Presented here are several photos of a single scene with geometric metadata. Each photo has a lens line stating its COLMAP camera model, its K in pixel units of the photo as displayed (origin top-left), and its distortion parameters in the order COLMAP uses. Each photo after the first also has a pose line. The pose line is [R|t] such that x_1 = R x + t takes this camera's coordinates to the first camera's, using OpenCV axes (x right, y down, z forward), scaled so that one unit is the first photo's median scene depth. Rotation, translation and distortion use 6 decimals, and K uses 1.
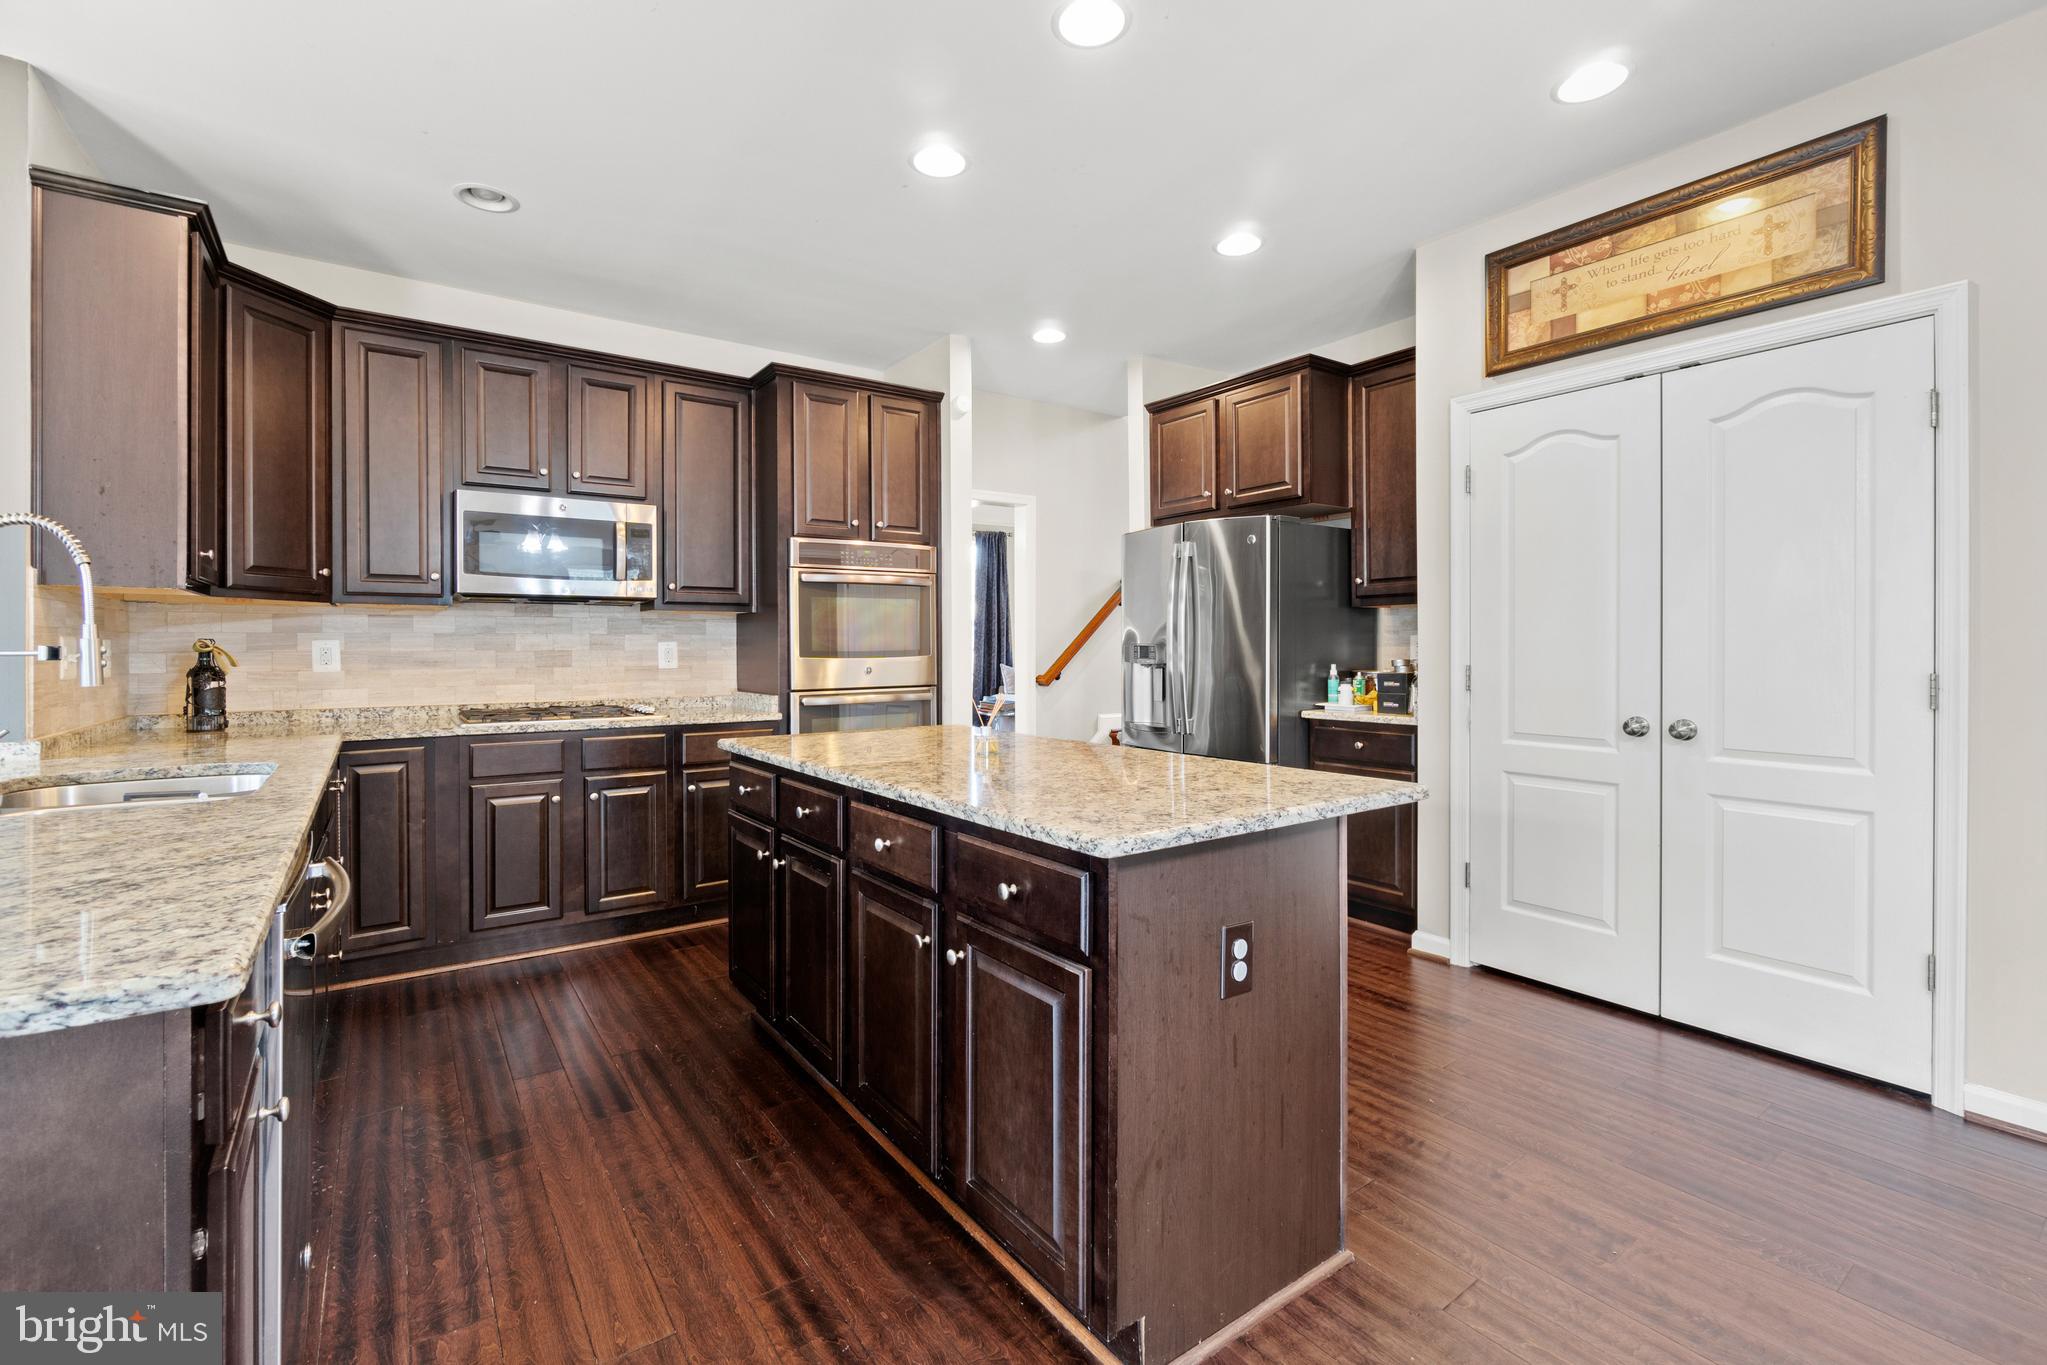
lens RADIAL K [[884.2, 0, 1009.3], [0, 884.2, 652.2], [0, 0, 1]] dist [0.000979, 0.000621]
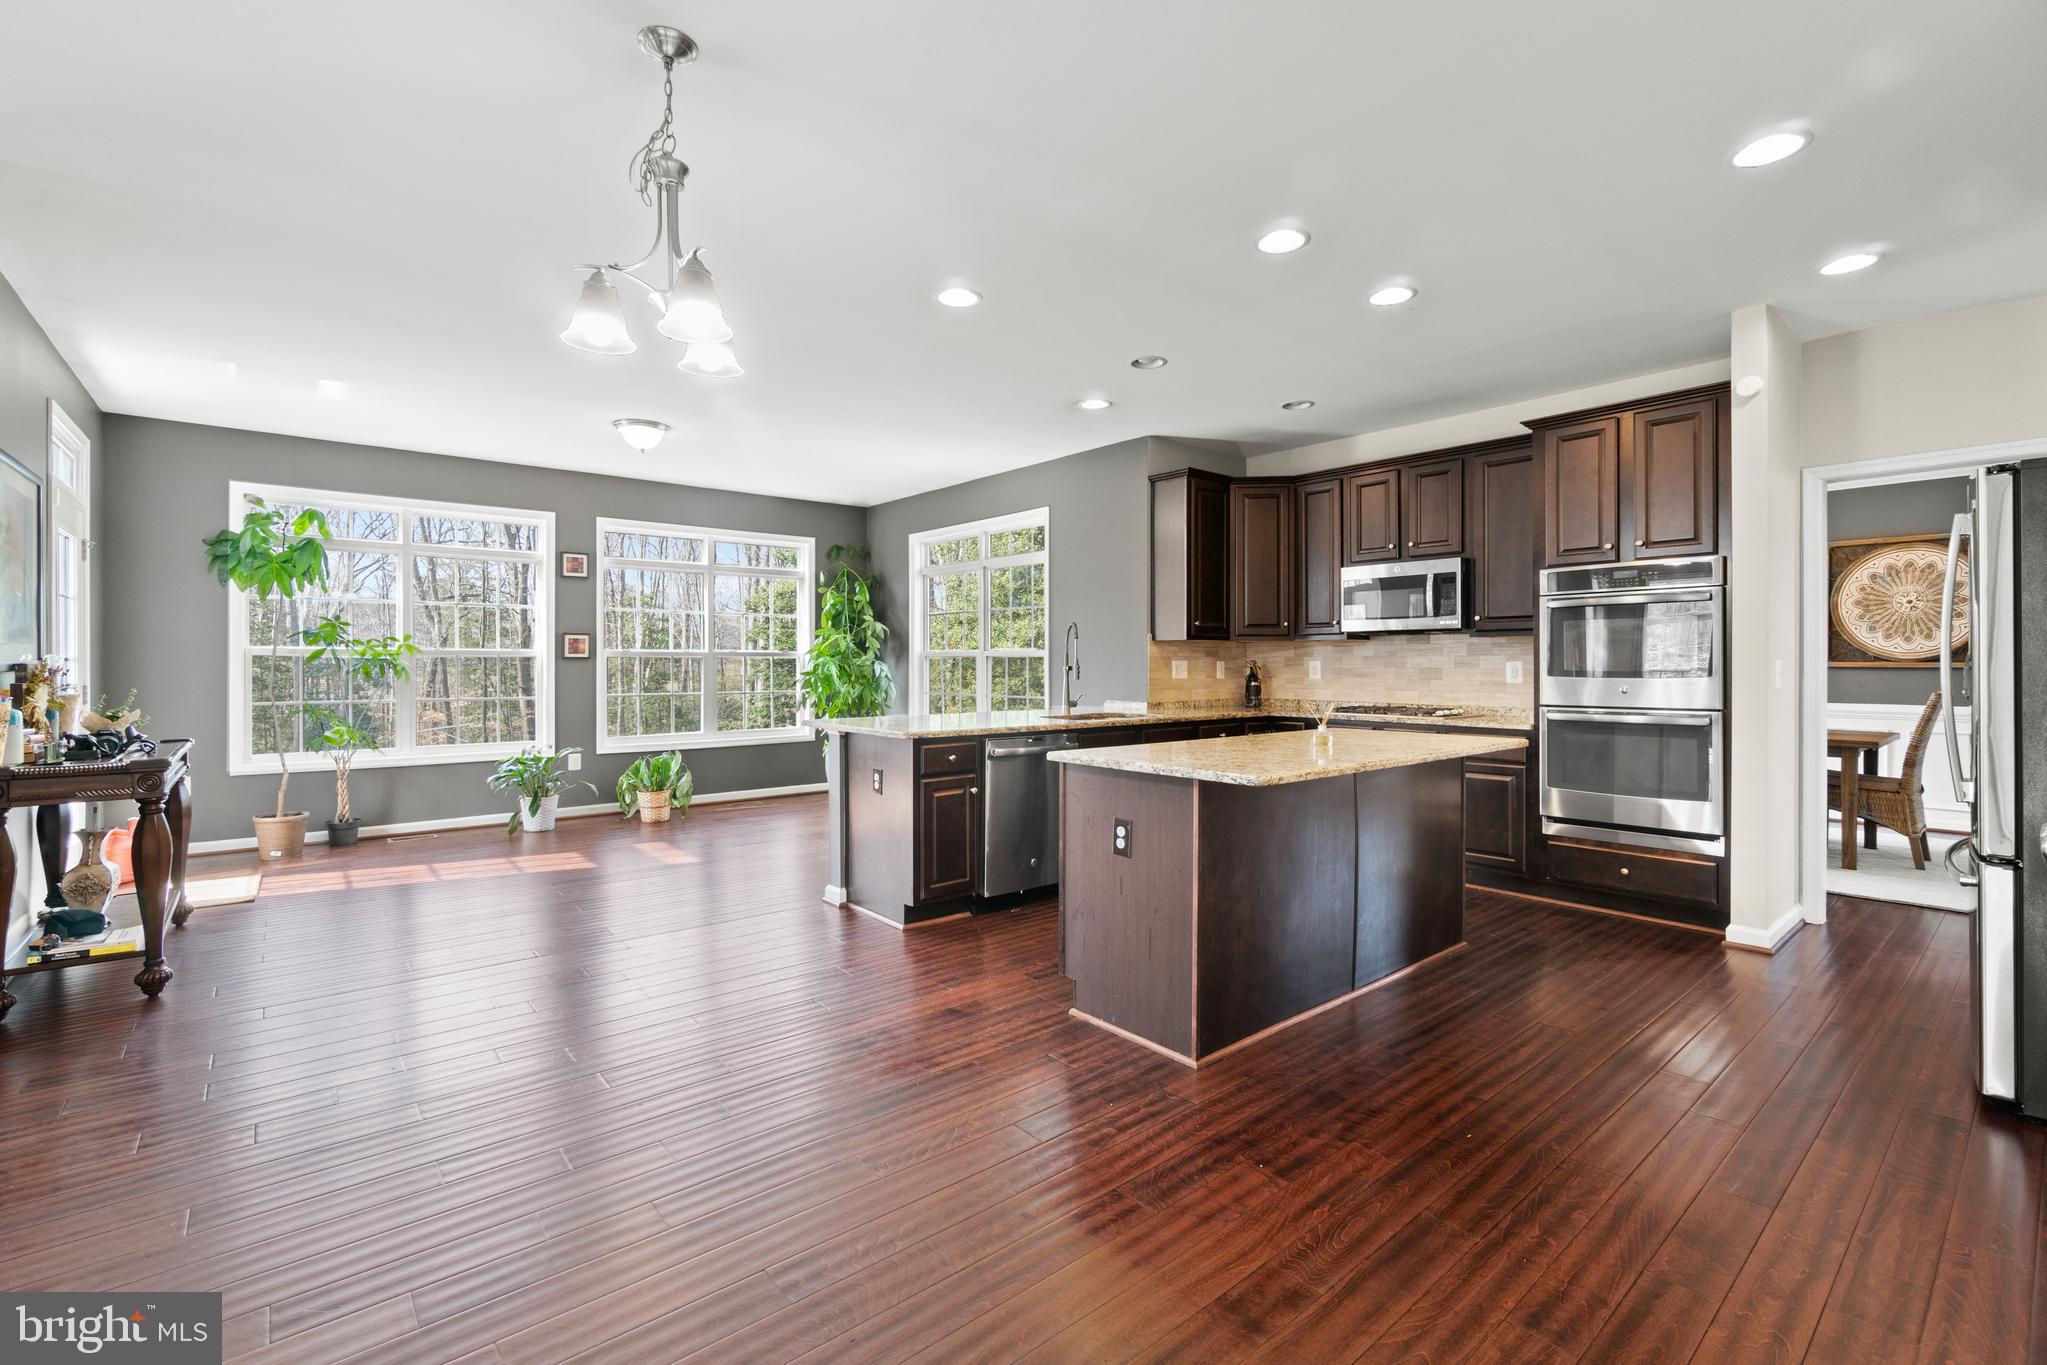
lens RADIAL K [[891.7, 0, 1022.4], [0, 891.7, 663.7], [0, 0, 1]] dist [0.000438, 0.000918]
pose [[0.082513, 0.005276, -0.996576, 0.961757], [-0.005846, 0.999971, 0.004809, -0.013304], [0.996573, 0.005429, 0.082542, 0.285259]]
